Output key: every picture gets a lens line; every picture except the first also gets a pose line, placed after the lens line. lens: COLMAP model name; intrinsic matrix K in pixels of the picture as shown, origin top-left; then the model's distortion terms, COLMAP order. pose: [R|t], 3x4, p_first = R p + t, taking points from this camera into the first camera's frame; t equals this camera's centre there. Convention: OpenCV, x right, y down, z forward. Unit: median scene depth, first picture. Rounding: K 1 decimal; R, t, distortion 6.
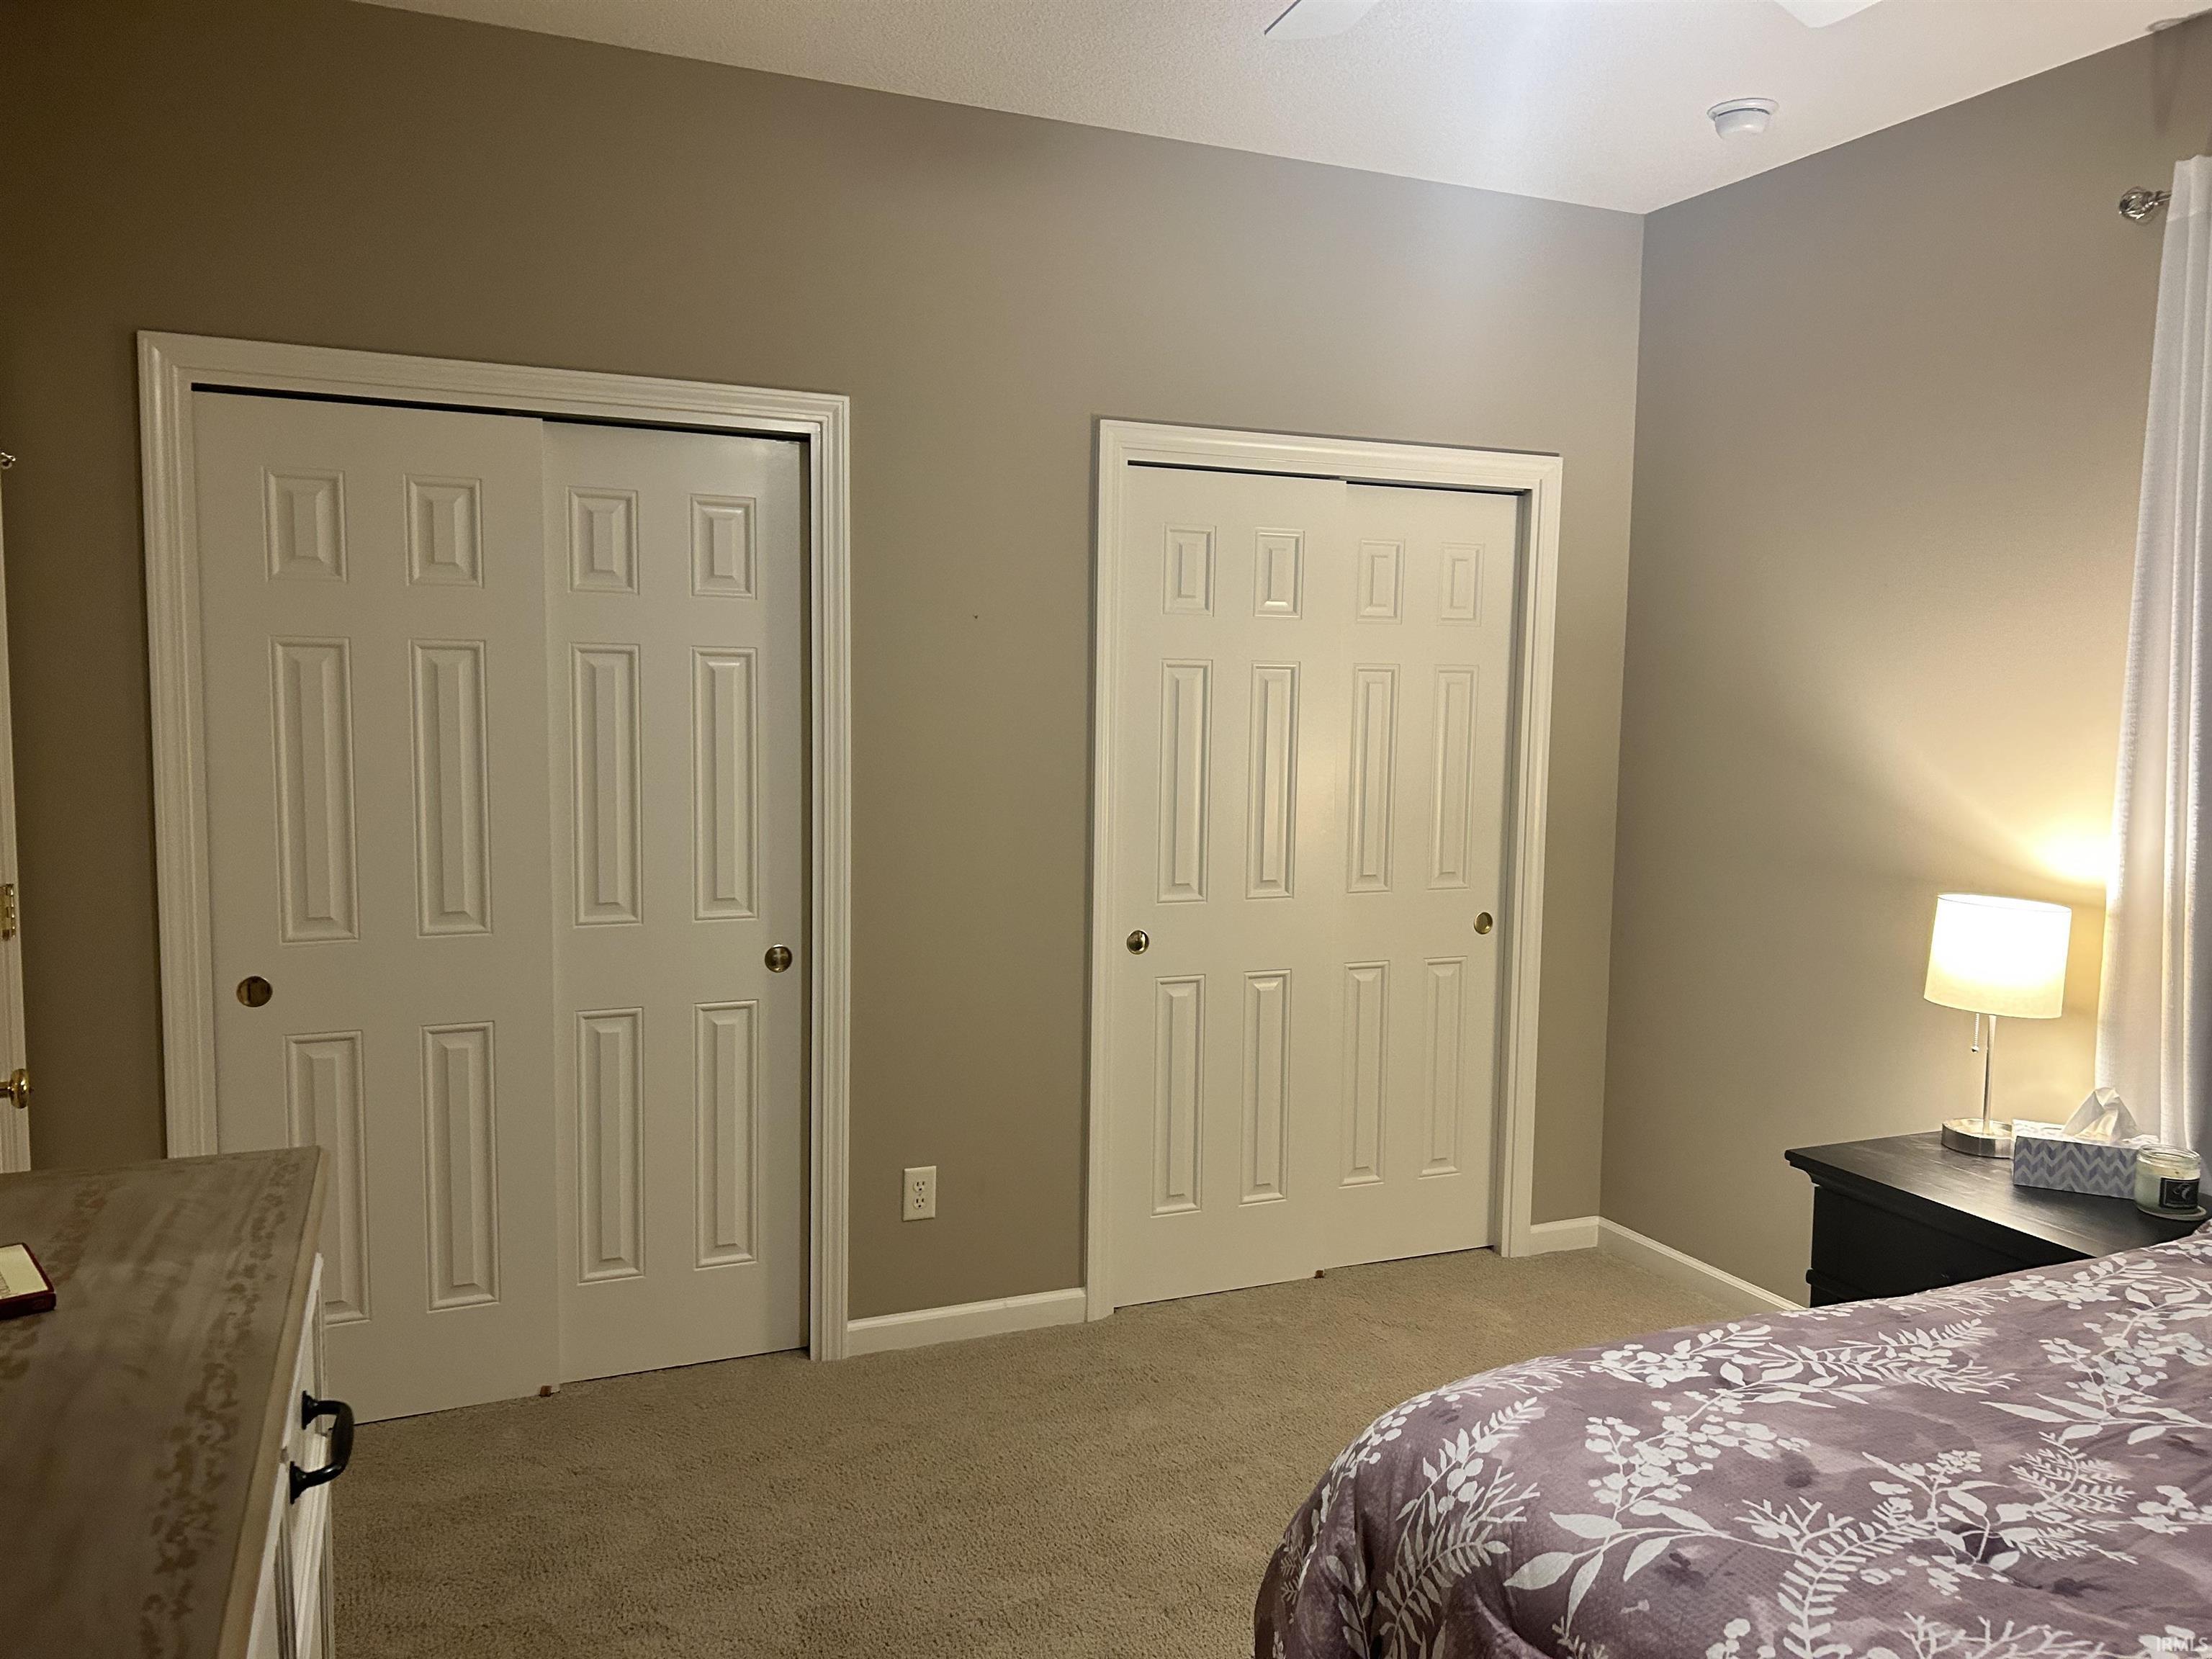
lens RADIAL K [[1664.1, 0, 1098.5], [0, 1664.1, 820.2], [0, 0, 1]] dist [-0.009889, -0.002662]
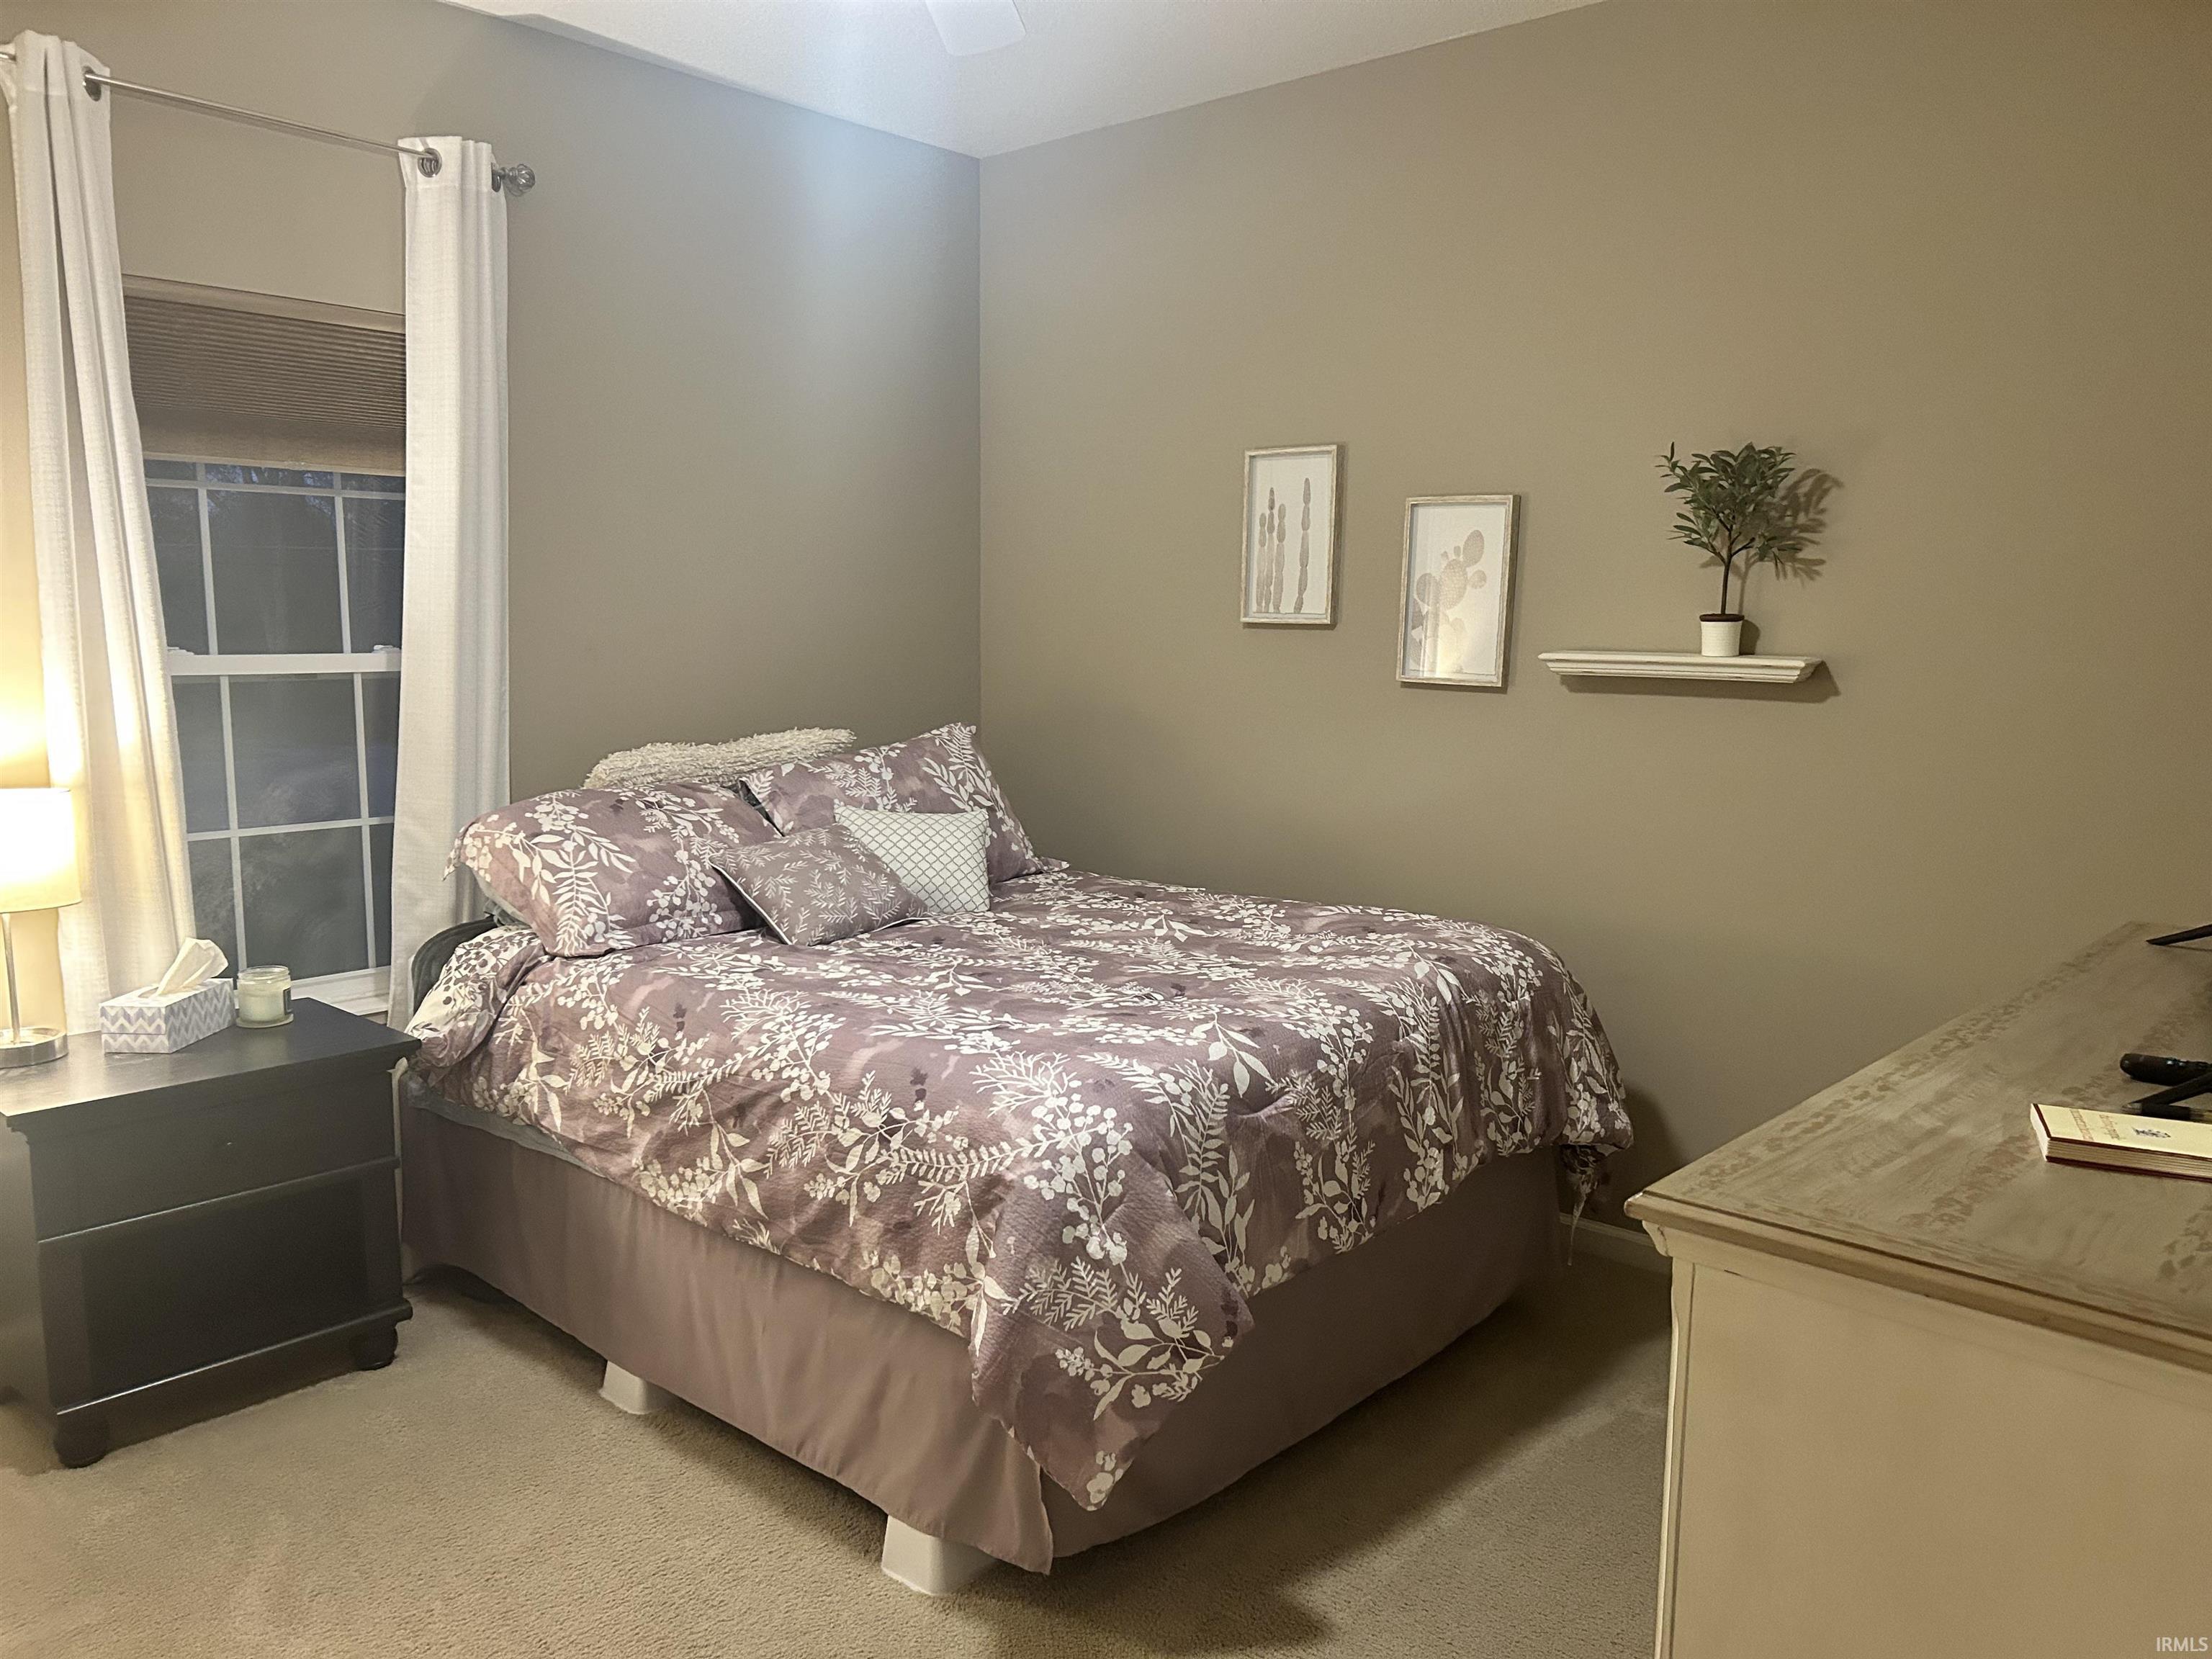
lens RADIAL K [[1664.1, 0, 1098.6], [0, 1664.1, 838.4], [0, 0, 1]] dist [-0.009889, -0.002662]
pose [[-0.405577, -0.145547, 0.902399, -1.130110], [0.071944, 0.979096, 0.190252, -0.130085], [-0.911225, 0.142084, -0.386628, 1.647234]]
